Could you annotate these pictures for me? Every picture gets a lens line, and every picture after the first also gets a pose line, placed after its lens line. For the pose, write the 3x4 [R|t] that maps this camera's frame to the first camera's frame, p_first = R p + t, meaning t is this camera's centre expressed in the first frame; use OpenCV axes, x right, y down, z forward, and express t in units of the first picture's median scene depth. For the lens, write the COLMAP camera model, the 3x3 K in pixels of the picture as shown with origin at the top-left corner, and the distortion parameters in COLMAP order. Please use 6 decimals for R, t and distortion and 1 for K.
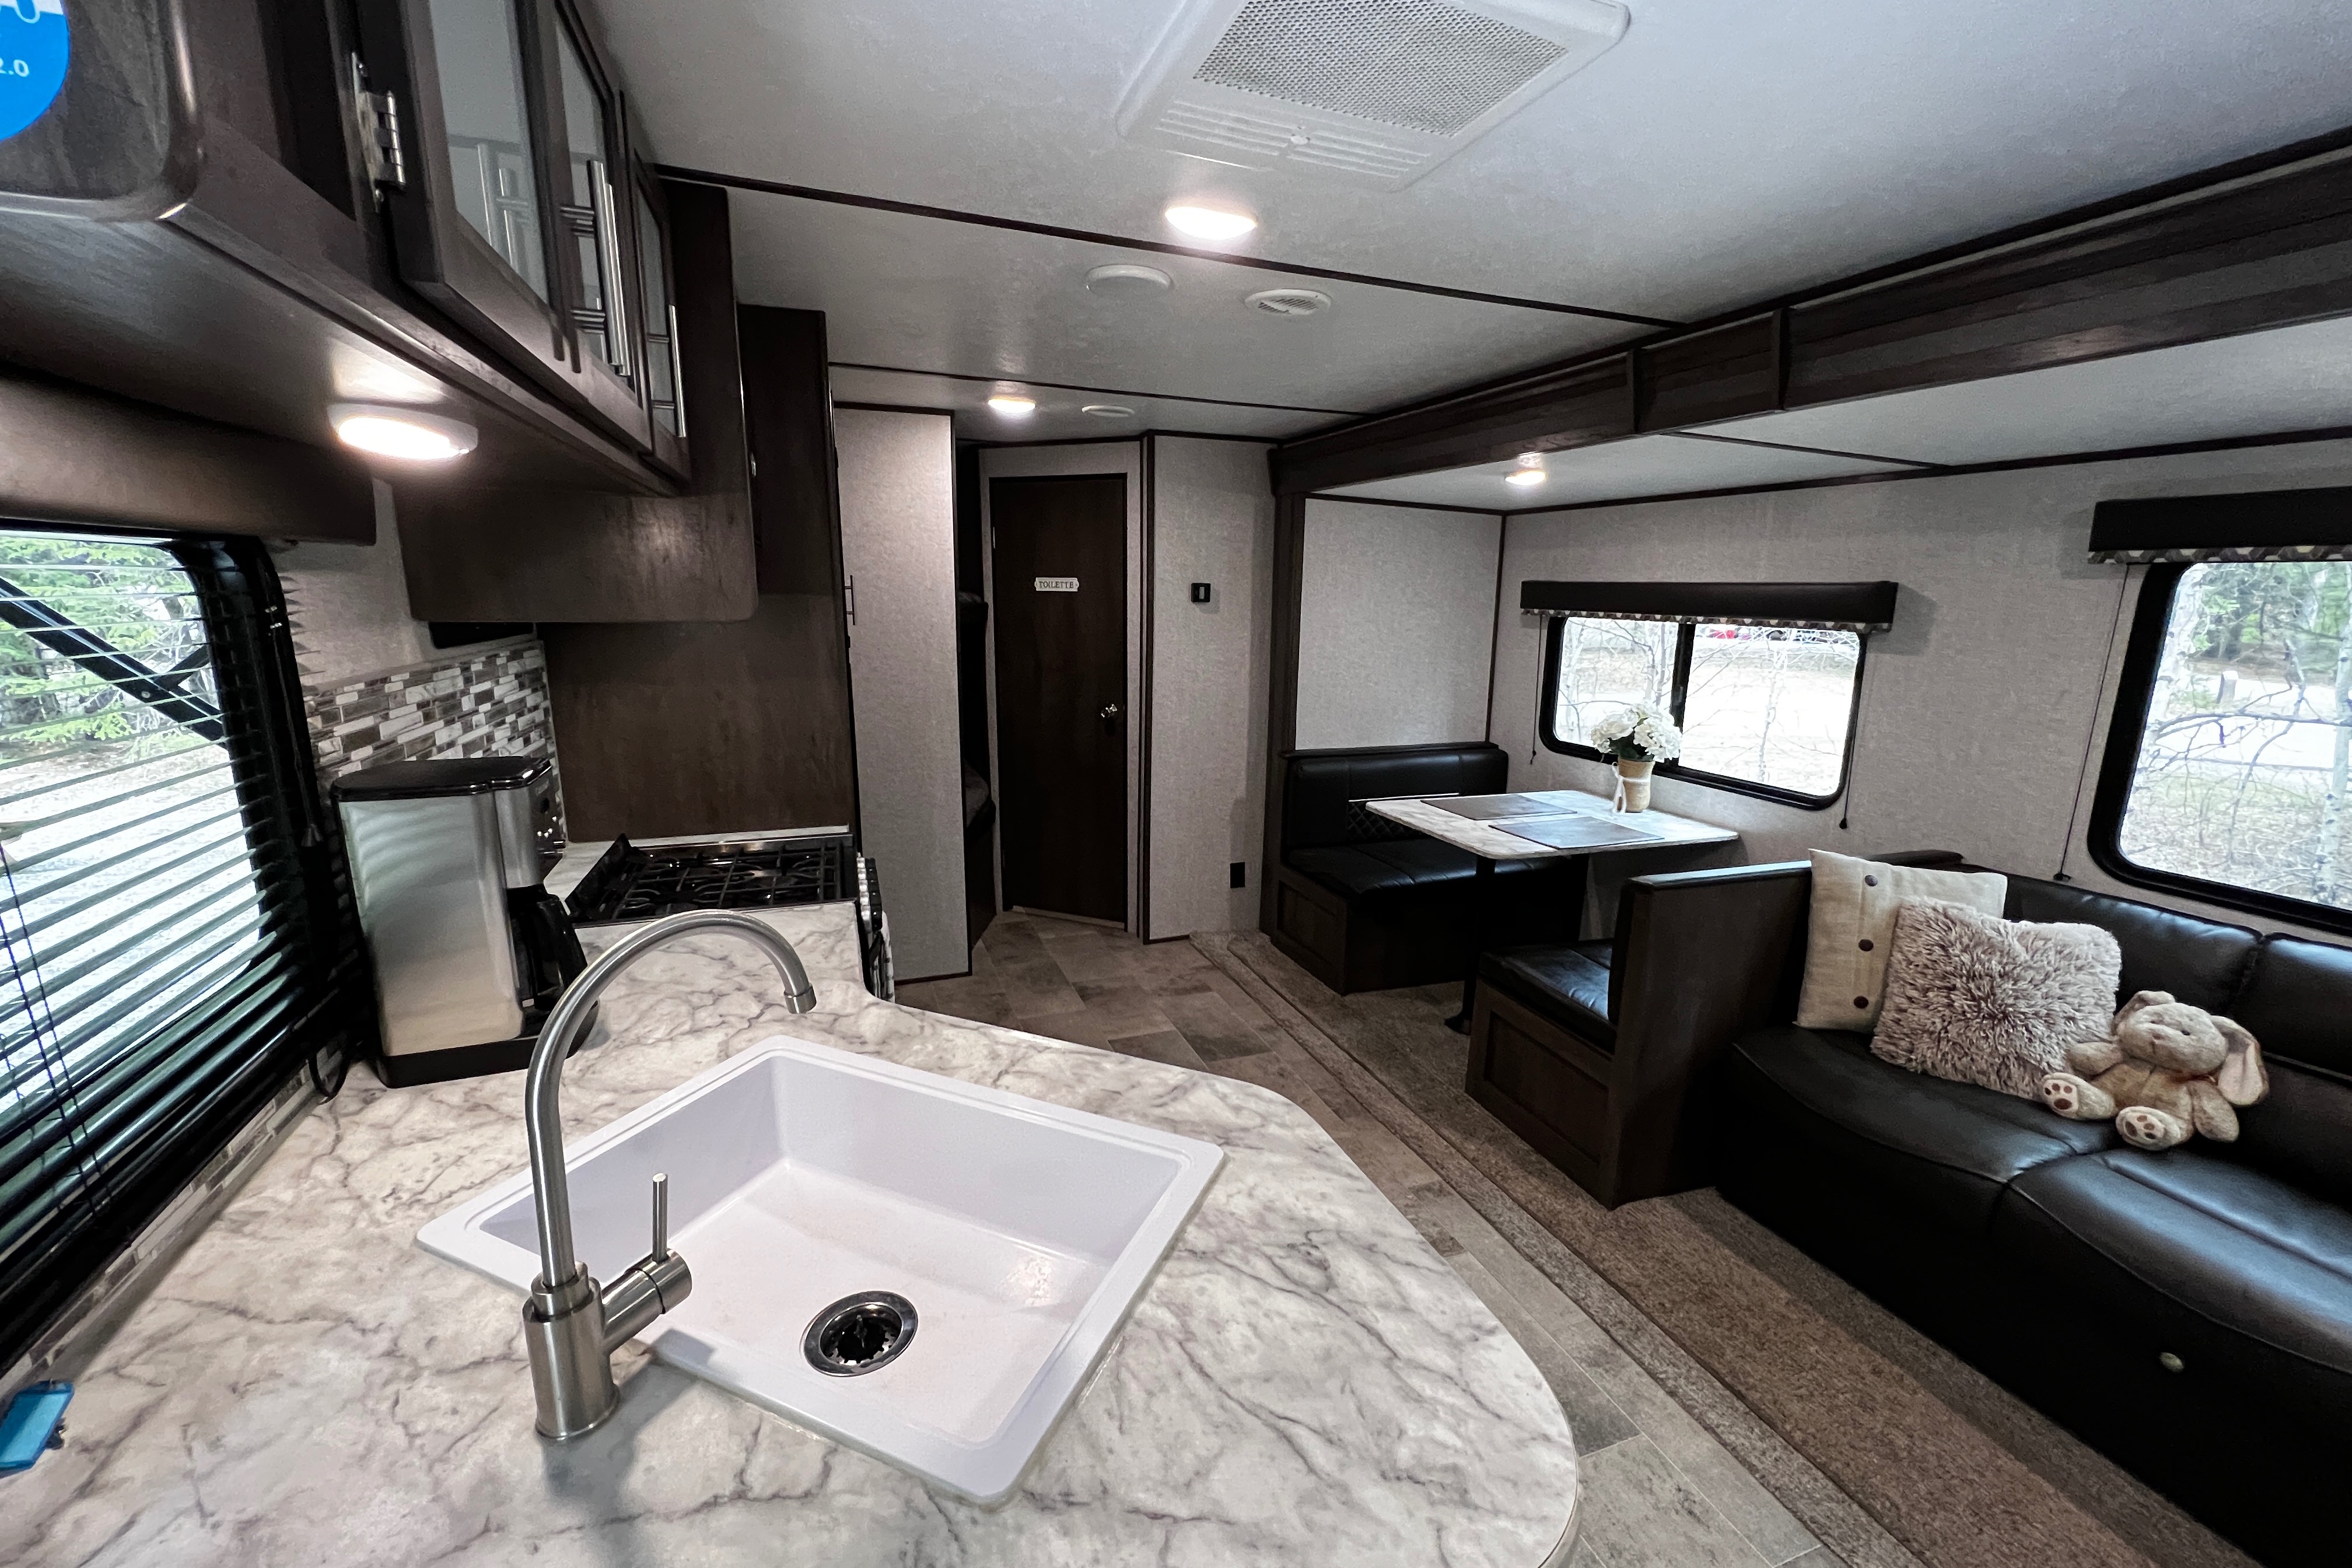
lens RADIAL K [[938.3, 0, 1178.8], [0, 938.3, 793.0], [0, 0, 1]] dist [-0.001247, 0.000036]
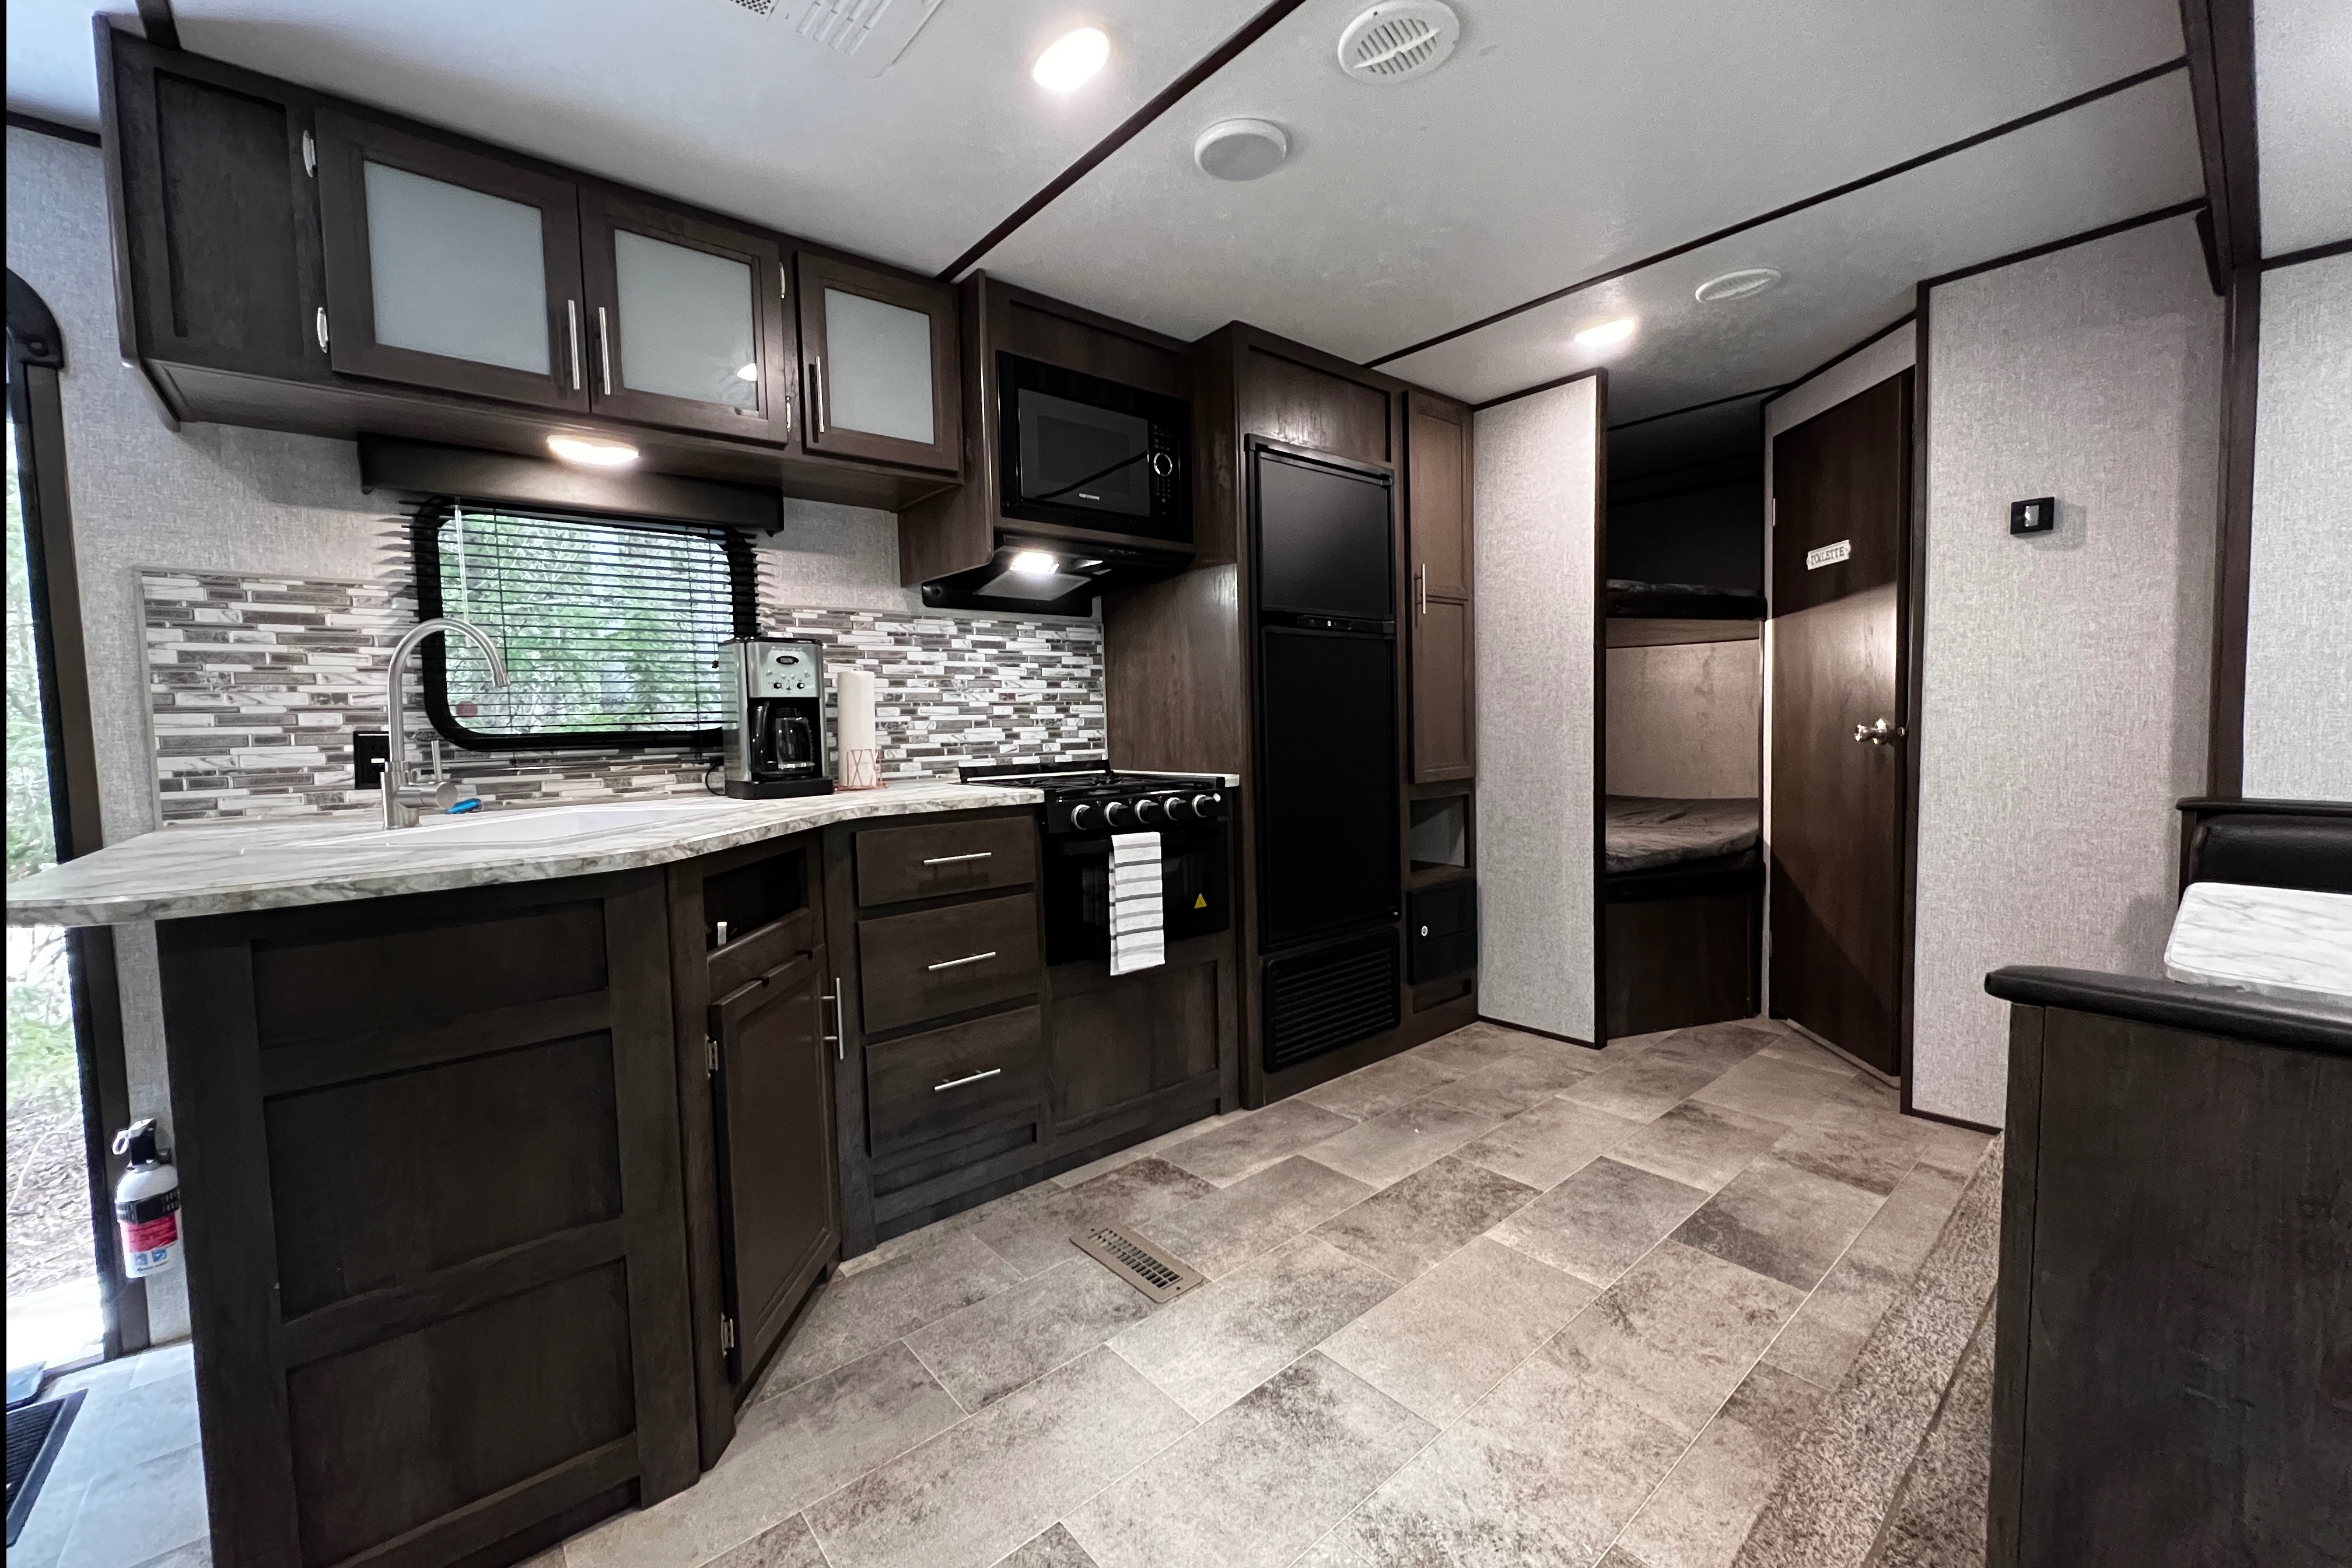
lens RADIAL K [[938.3, 0, 1178.8], [0, 938.3, 793.0], [0, 0, 1]] dist [-0.001247, 0.000036]
pose [[0.337534, 0.046619, -0.940158, 0.535248], [-0.172112, 0.984992, -0.012949, 0.067386], [0.925445, 0.166183, 0.340492, 0.480678]]
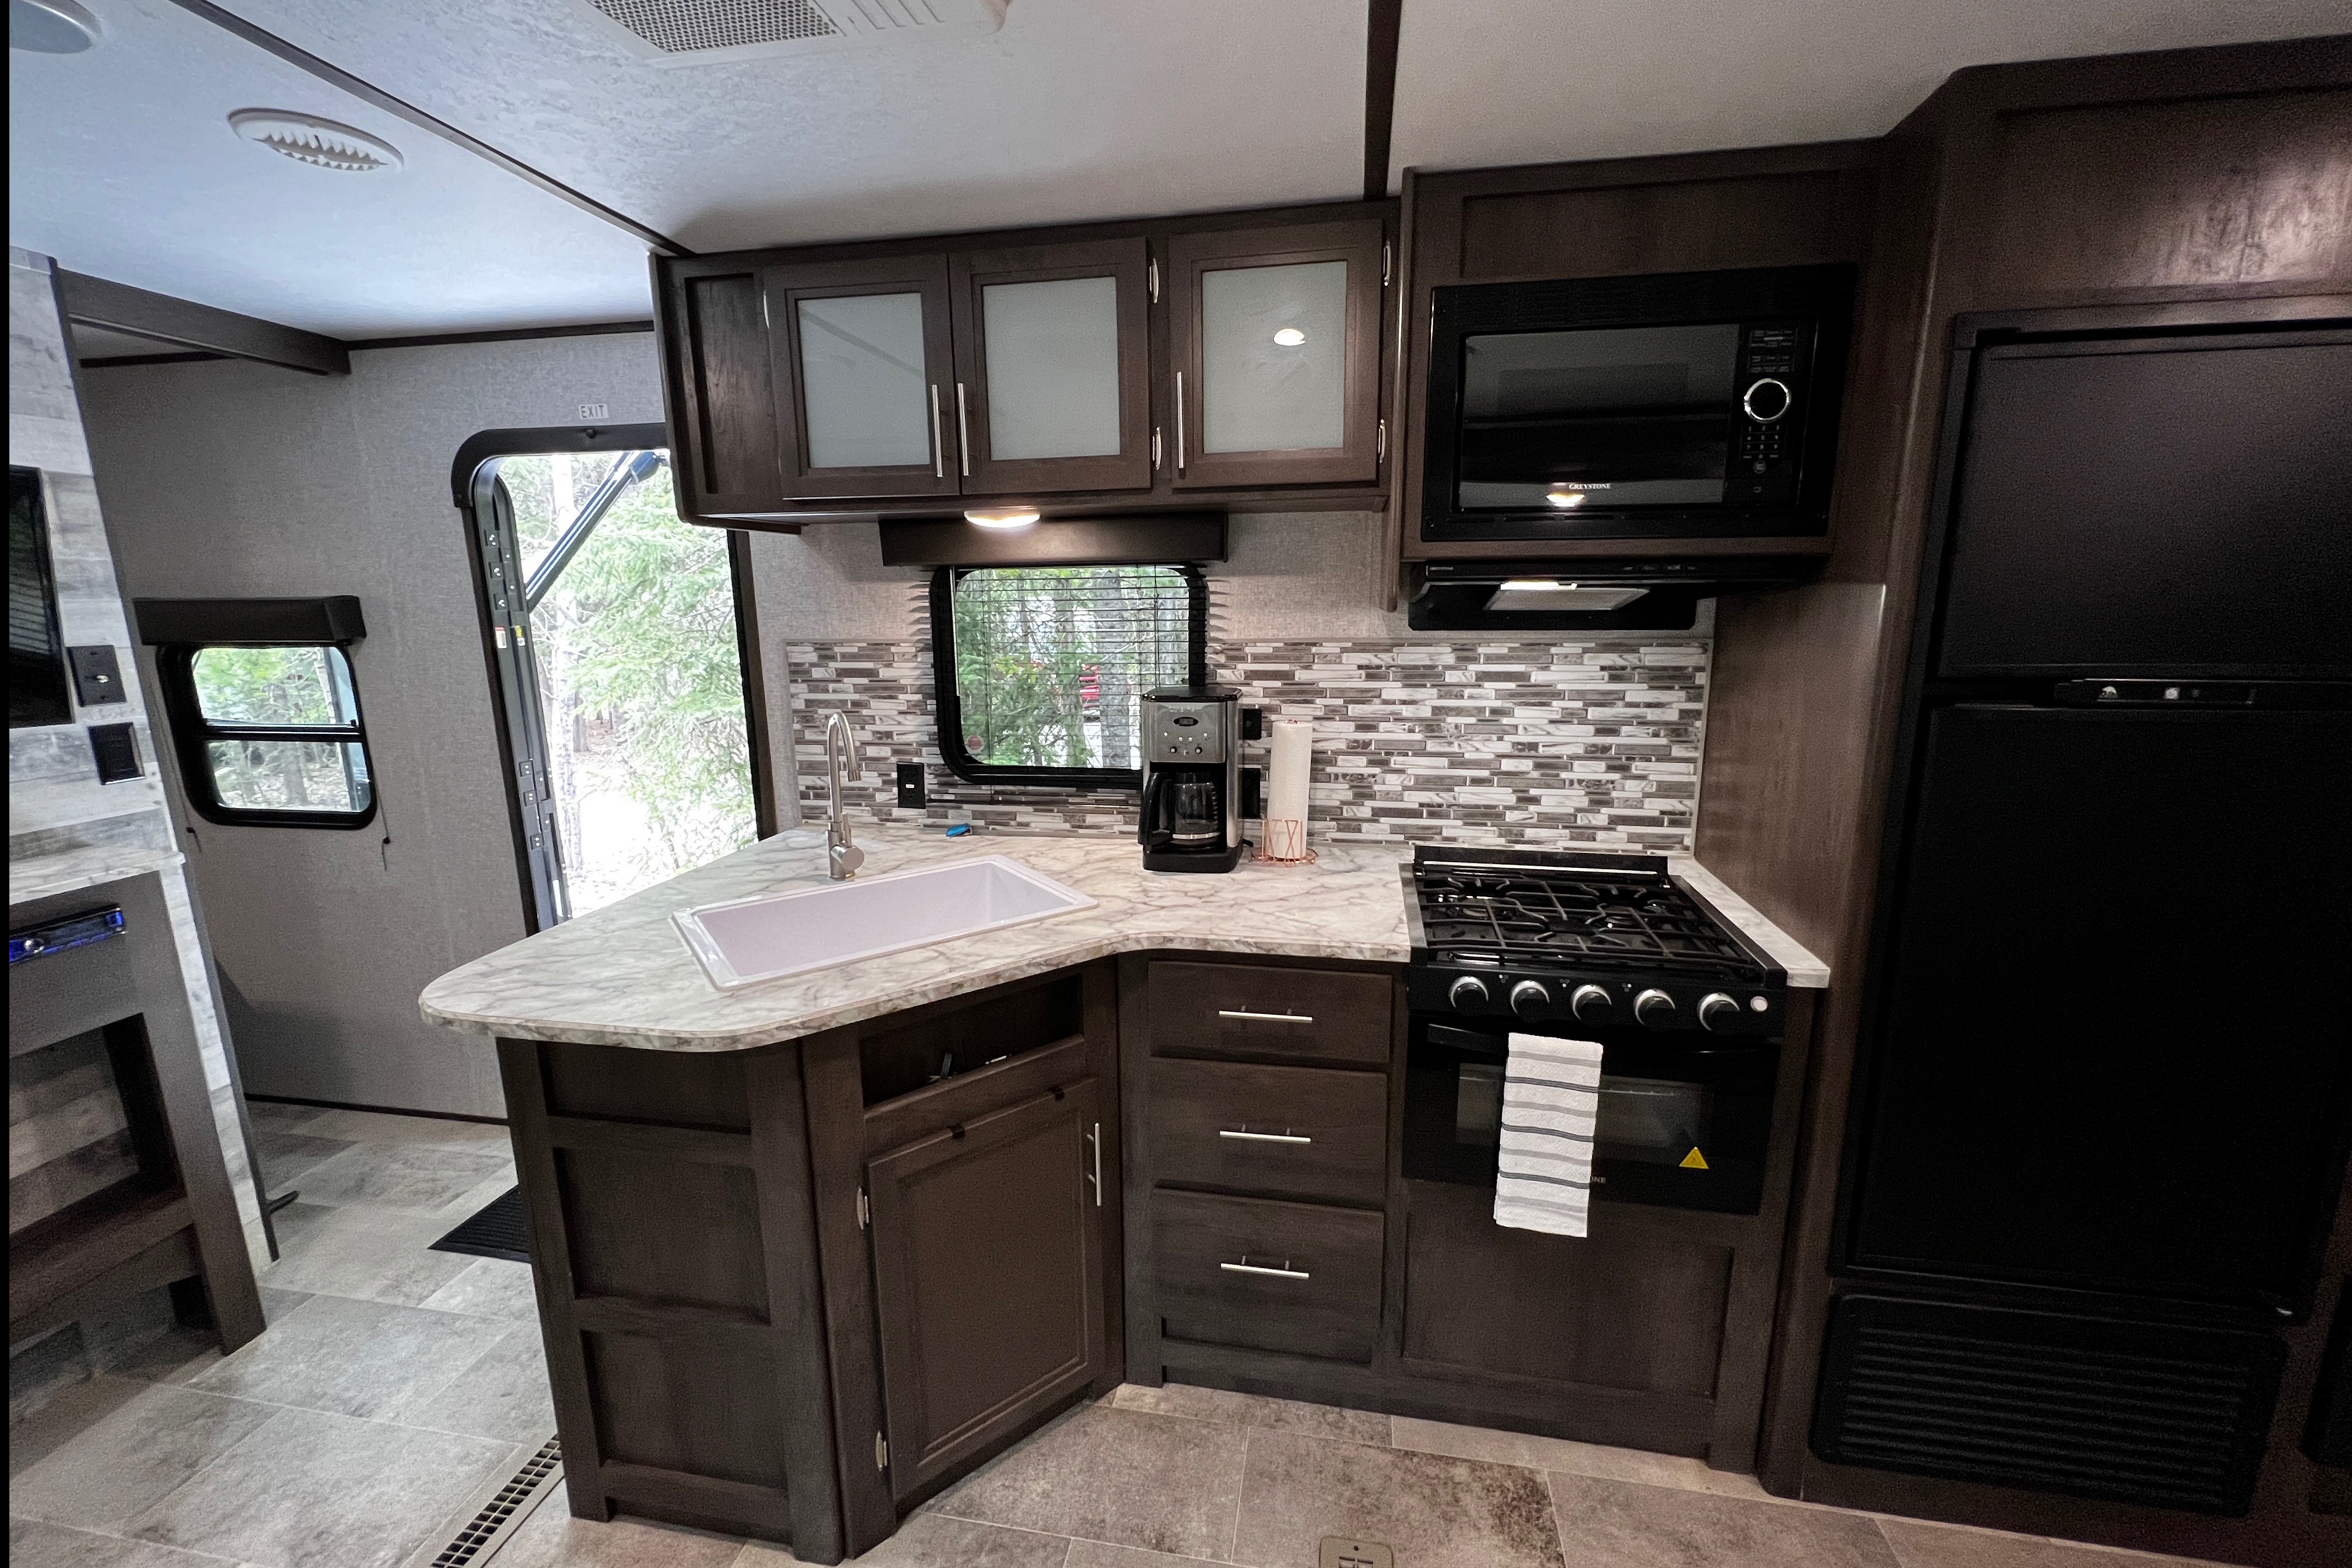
lens RADIAL K [[938.3, 0, 1178.8], [0, 938.3, 793.0], [0, 0, 1]] dist [-0.001247, 0.000036]
pose [[-0.507528, 0.164546, -0.845778, 0.289307], [-0.182858, 0.938668, 0.292346, -0.141488], [0.842009, 0.303031, -0.446311, 0.739626]]
